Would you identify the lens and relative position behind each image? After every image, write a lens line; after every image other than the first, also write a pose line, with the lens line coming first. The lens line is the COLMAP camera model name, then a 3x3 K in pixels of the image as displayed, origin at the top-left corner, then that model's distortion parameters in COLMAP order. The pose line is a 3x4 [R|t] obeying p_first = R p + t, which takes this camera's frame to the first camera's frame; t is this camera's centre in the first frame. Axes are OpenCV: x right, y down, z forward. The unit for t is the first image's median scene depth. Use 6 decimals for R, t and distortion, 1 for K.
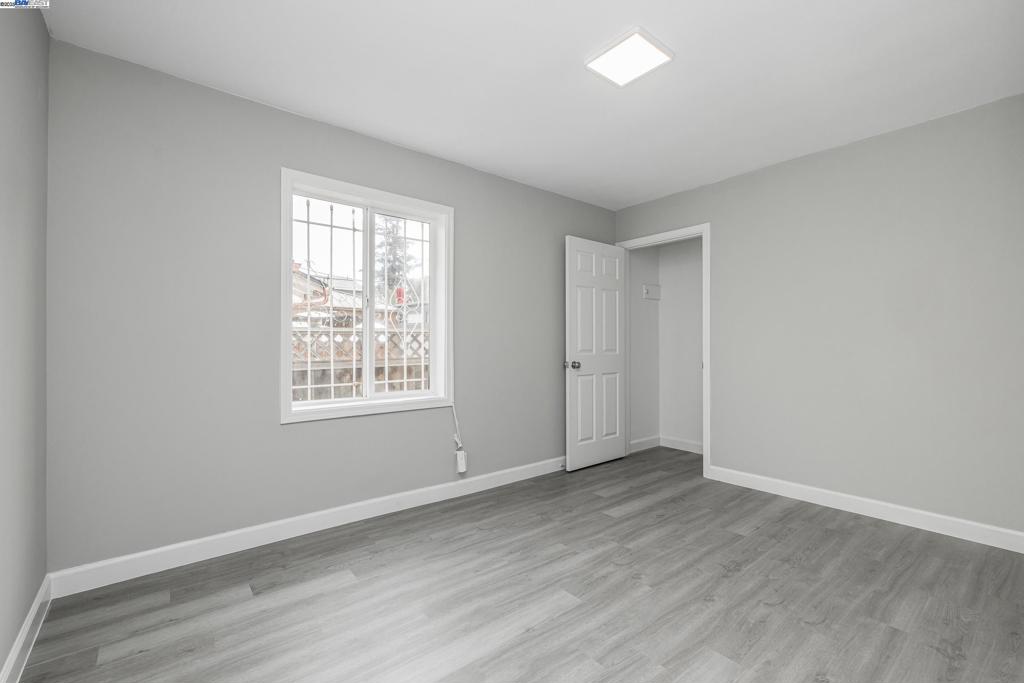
lens RADIAL K [[433.9, 0, 505.4], [0, 433.9, 339.4], [0, 0, 1]] dist [-0.000641, -0.000093]
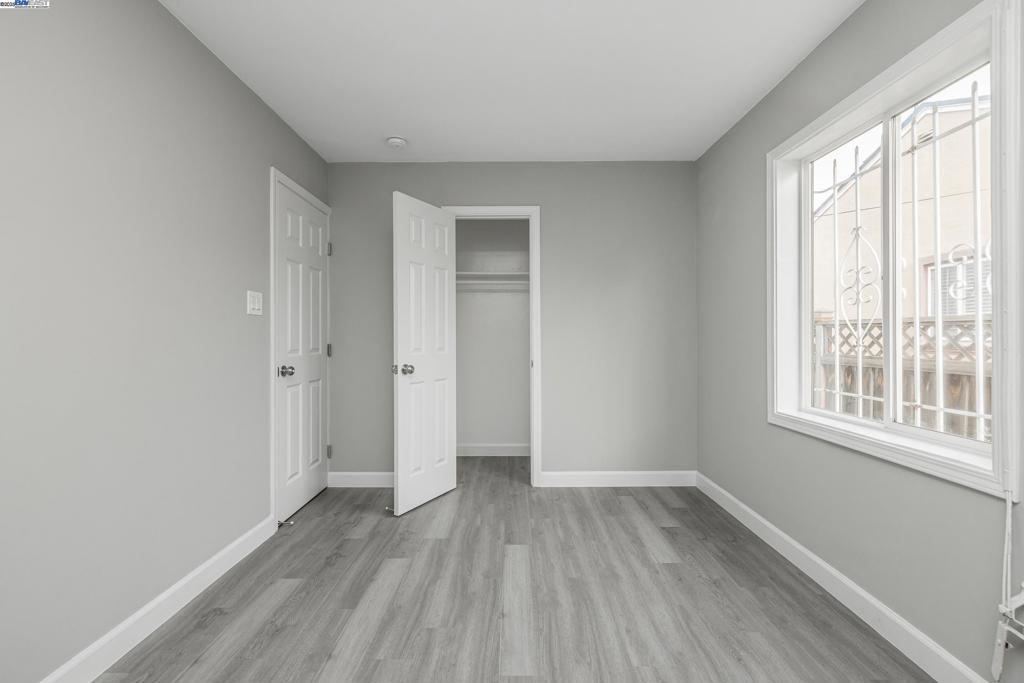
lens RADIAL K [[433.9, 0, 505.4], [0, 433.9, 339.4], [0, 0, 1]] dist [-0.000641, -0.000093]
pose [[-0.640516, 0.000780, -0.767944, 0.658151], [0.008036, 0.999952, -0.005686, 0.012909], [0.767903, -0.009813, -0.640491, 1.303825]]
